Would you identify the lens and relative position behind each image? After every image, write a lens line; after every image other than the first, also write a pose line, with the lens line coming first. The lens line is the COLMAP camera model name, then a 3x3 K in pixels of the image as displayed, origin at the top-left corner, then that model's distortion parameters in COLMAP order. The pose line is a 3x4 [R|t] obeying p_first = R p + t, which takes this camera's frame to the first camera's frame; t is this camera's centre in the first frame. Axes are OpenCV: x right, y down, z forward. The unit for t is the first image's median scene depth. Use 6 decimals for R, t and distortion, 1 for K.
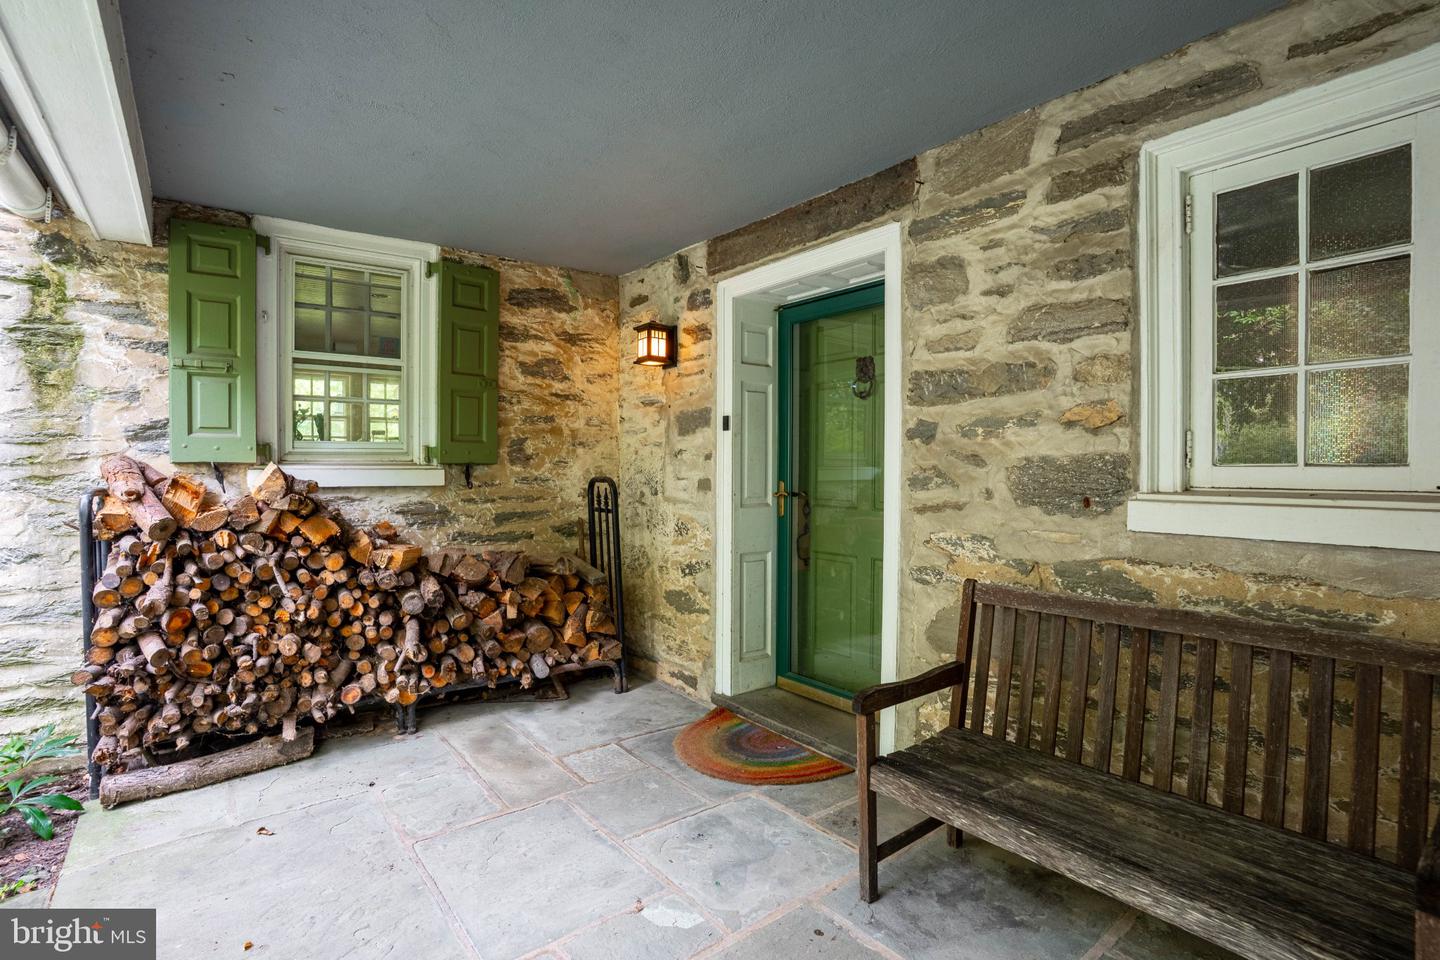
lens RADIAL K [[718.8, 0, 710.9], [0, 718.8, 473.3], [0, 0, 1]] dist [-0.081701, 0.036880]
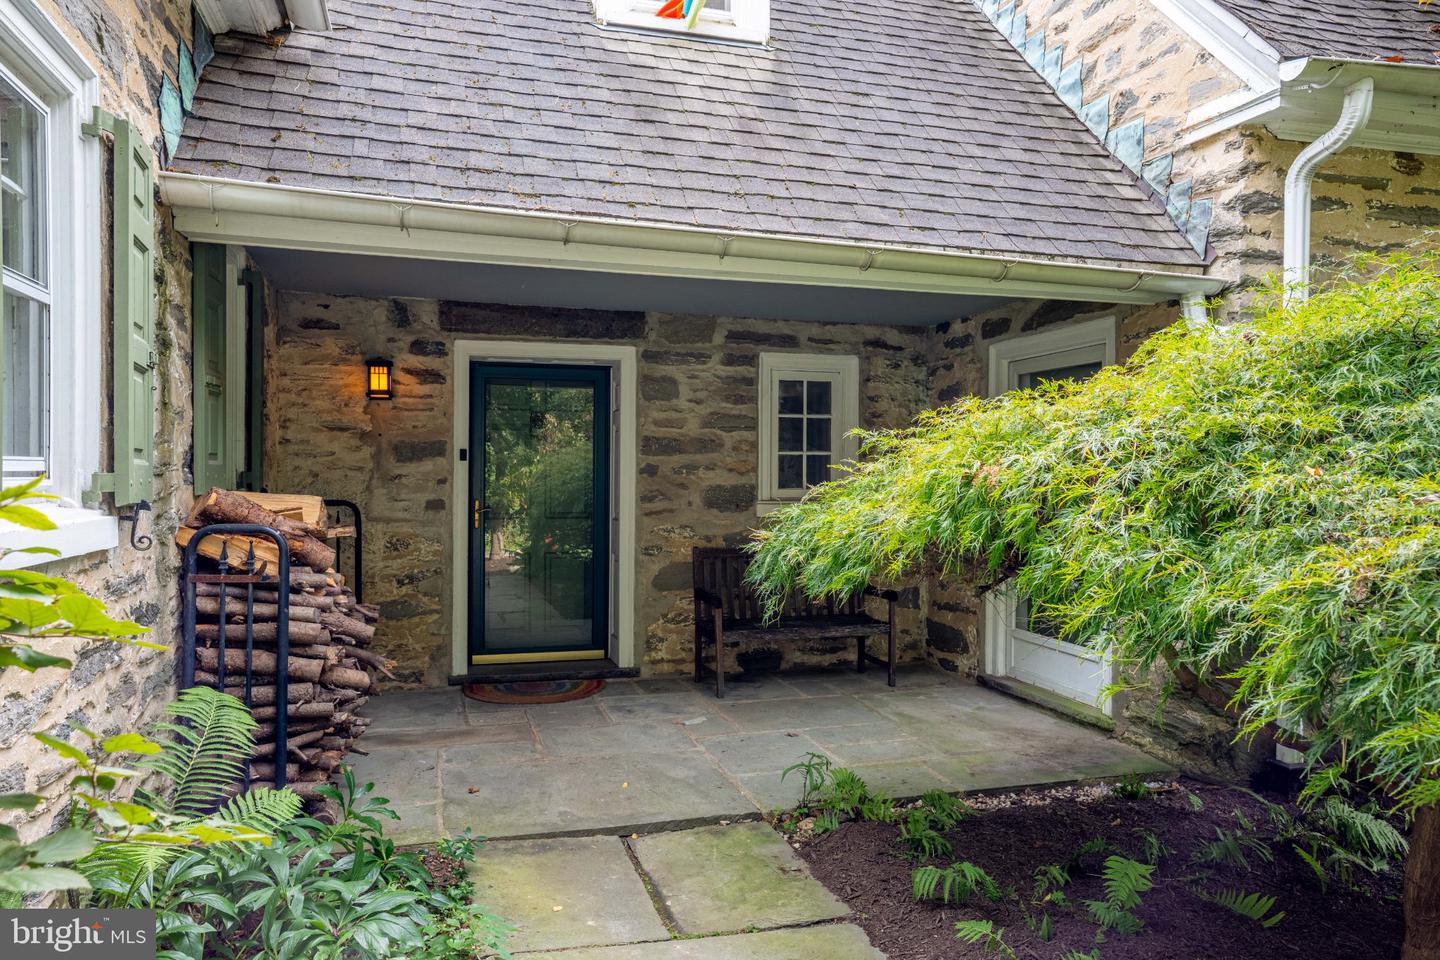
lens RADIAL K [[1036.4, 0, 720.0], [0, 1036.4, 480.0], [0, 0, 1]] dist [-0.006451, 0.001736]
pose [[0.329090, 0.002287, 0.944296, -2.146613], [0.005997, 0.999972, -0.004512, -0.021336], [-0.944280, 0.007148, 0.329067, -0.018764]]
